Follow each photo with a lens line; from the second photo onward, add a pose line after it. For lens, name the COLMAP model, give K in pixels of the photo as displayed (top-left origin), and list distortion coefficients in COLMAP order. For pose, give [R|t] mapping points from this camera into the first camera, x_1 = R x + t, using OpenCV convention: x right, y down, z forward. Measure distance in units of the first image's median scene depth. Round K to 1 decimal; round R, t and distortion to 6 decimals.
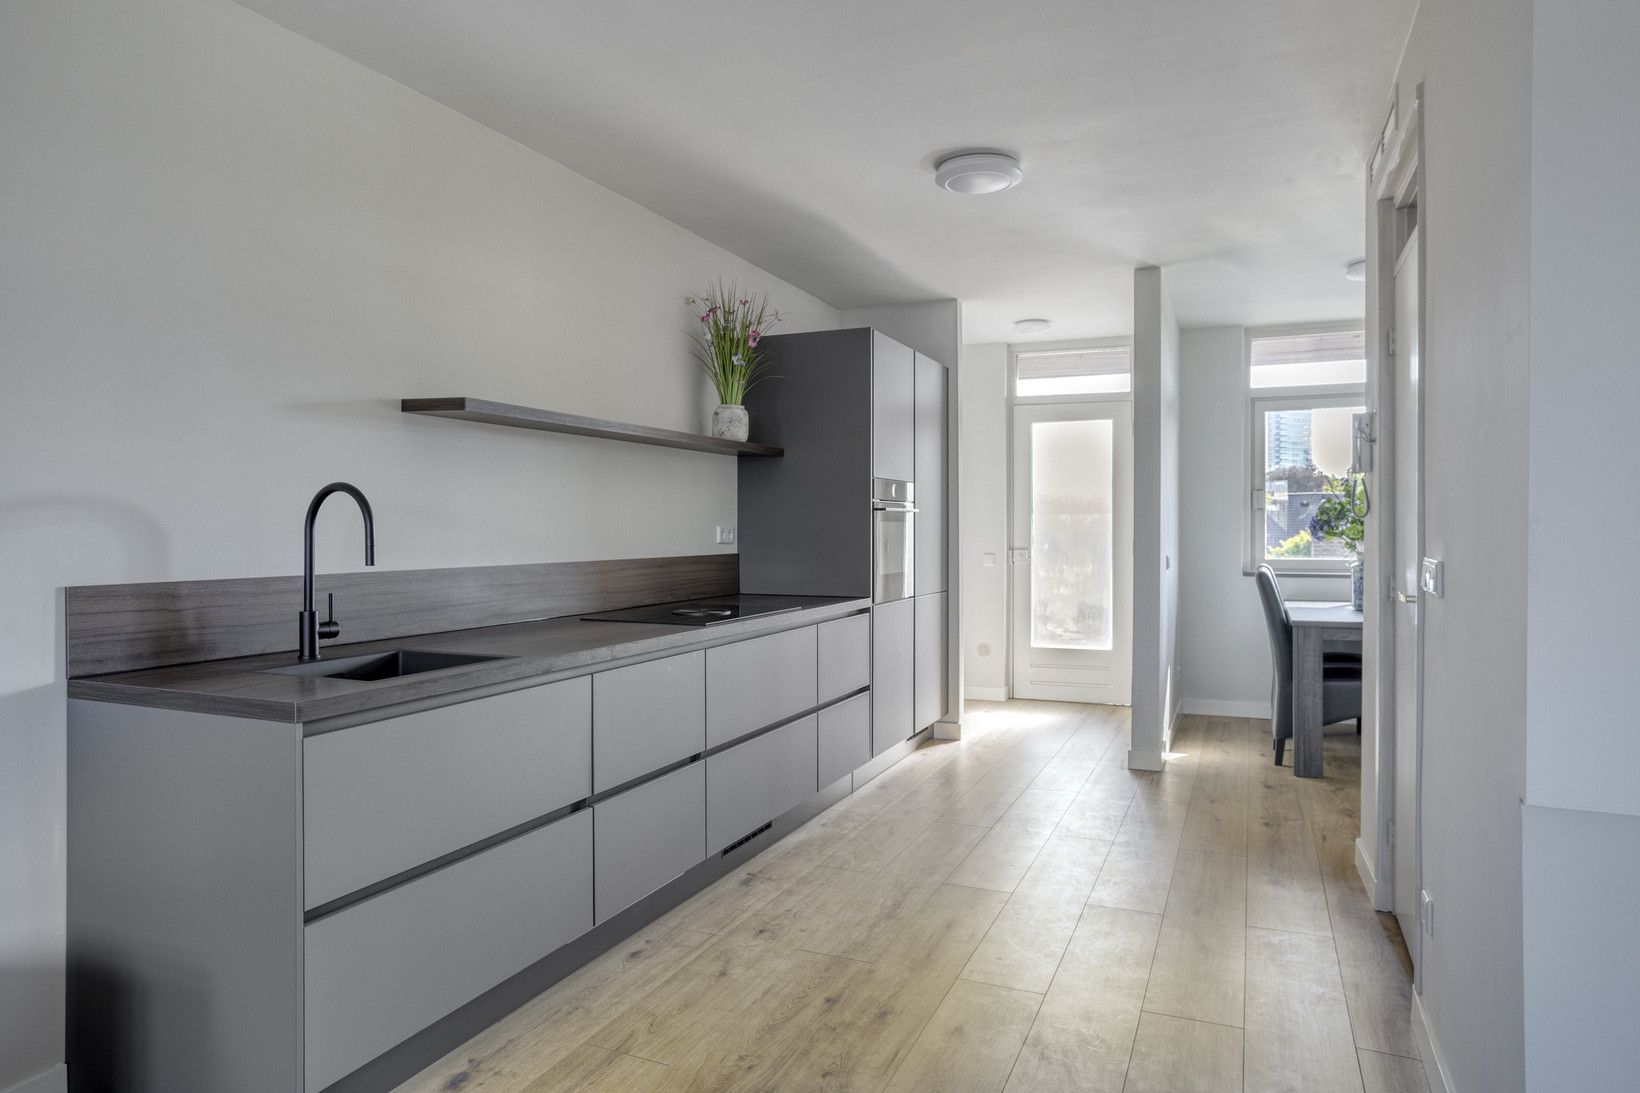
lens RADIAL K [[995.2, 0, 827.7], [0, 995.2, 527.9], [0, 0, 1]] dist [0.000054, 0.000187]
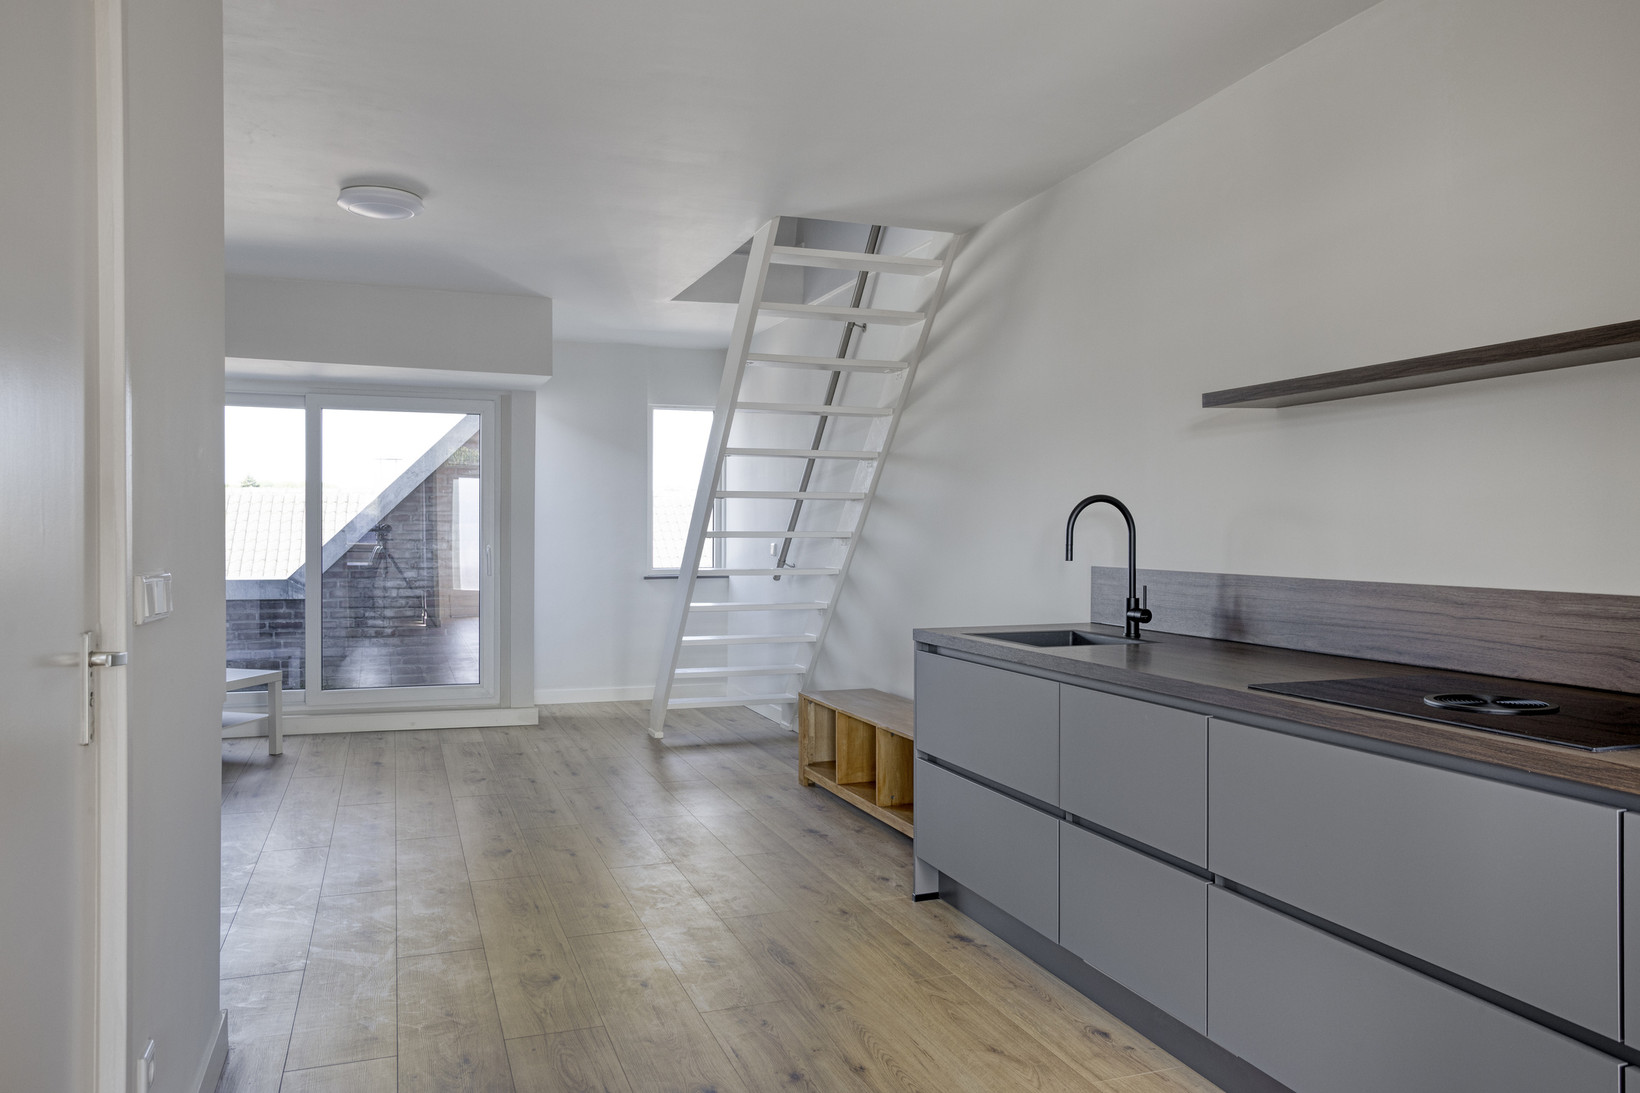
lens RADIAL K [[1185.4, 0, 820.0], [0, 1185.4, 546.5], [0, 0, 1]] dist [0.002456, 0.000055]
pose [[-0.725771, 0.007005, -0.687900, 0.443069], [-0.005358, 0.999860, 0.015835, -0.000491], [0.687915, 0.015178, -0.725632, 1.029113]]
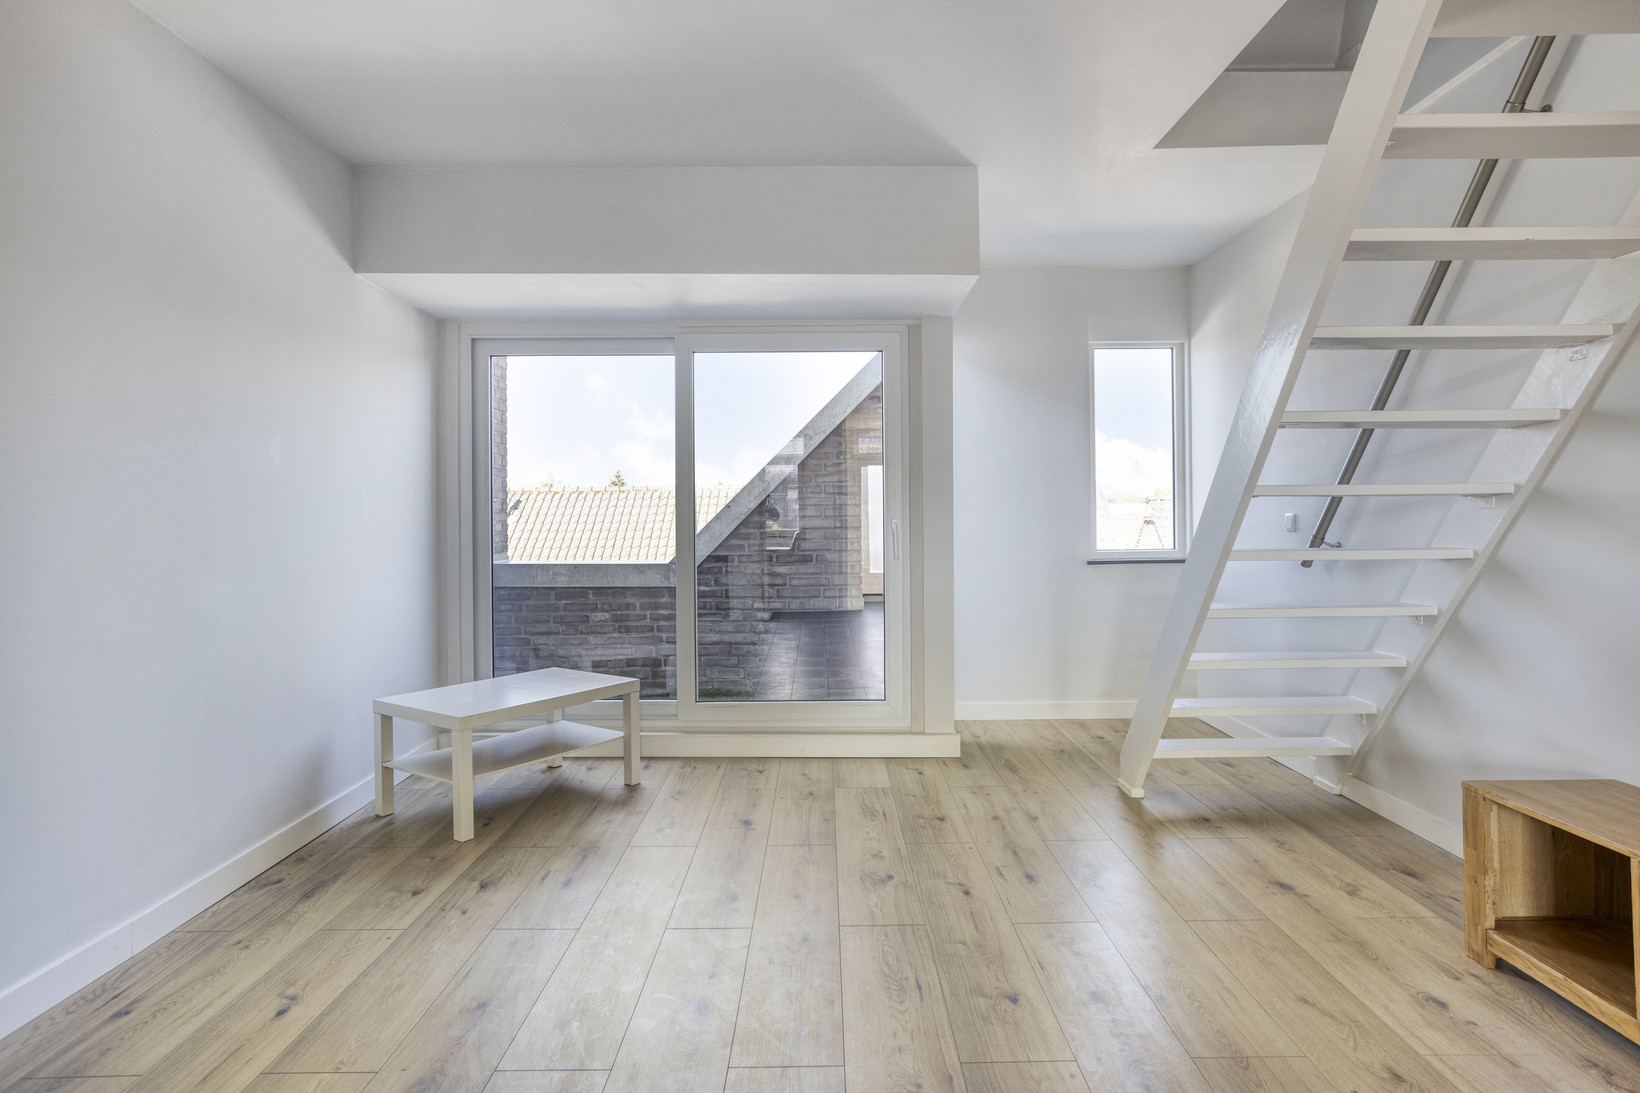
lens RADIAL K [[924.8, 0, 822.0], [0, 924.8, 519.9], [0, 0, 1]] dist [-0.002302, -0.000354]
pose [[-0.918366, 0.006823, -0.395673, 0.113091], [0.008262, 0.999964, -0.001934, 0.026746], [0.395645, -0.005045, -0.918389, 0.406764]]
